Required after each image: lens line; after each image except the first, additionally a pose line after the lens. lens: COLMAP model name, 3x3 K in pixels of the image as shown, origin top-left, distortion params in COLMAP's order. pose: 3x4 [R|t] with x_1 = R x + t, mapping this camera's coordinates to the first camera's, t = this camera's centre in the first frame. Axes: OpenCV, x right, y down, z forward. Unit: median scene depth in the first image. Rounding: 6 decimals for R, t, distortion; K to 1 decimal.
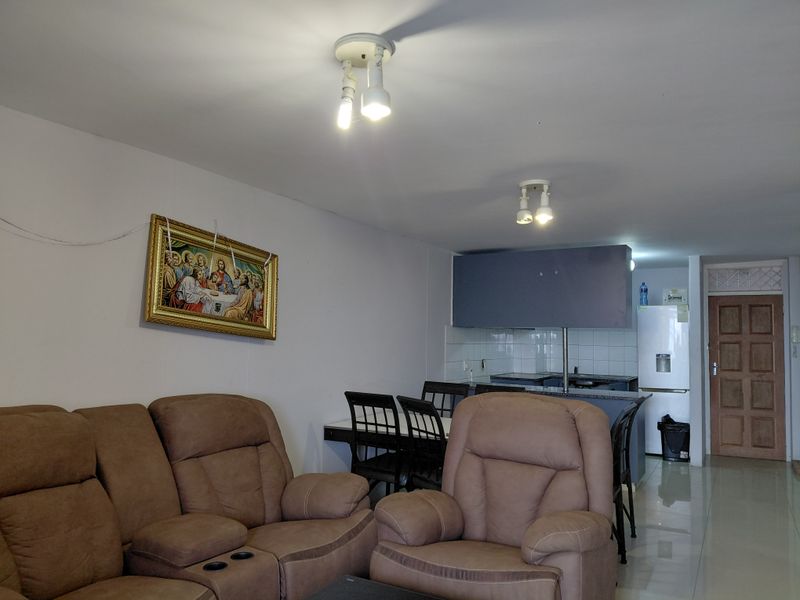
lens RADIAL K [[580.6, 0, 403.4], [0, 580.6, 302.2], [0, 0, 1]] dist [0.105357, -0.217965]
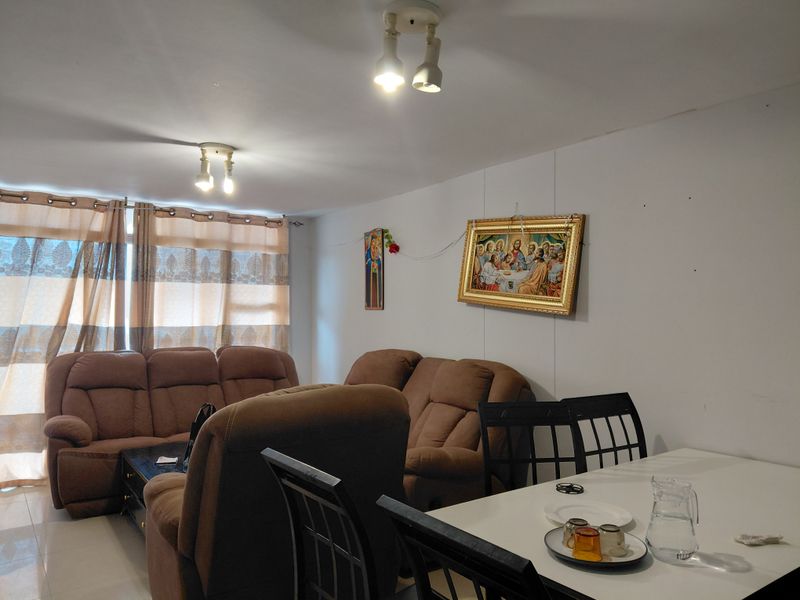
lens RADIAL K [[588.4, 0, 398.2], [0, 588.4, 296.8], [0, 0, 1]] dist [0.096294, -0.188546]
pose [[-0.435010, -0.040409, -0.899519, 0.755951], [0.046623, 0.996642, -0.067319, 0.094068], [0.899218, -0.071223, -0.431665, 1.282567]]
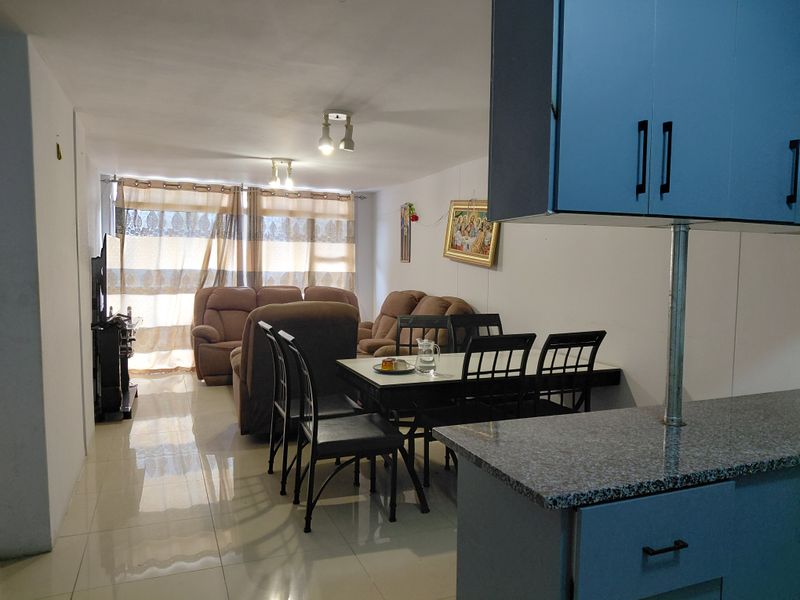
lens RADIAL K [[580.6, 0, 403.4], [0, 580.6, 302.2], [0, 0, 1]] dist [0.105357, -0.217965]
pose [[-0.627026, 0.027443, -0.778515, 1.048267], [0.023150, 0.999594, 0.016591, 0.131332], [0.778654, -0.007620, -0.627407, 1.866673]]
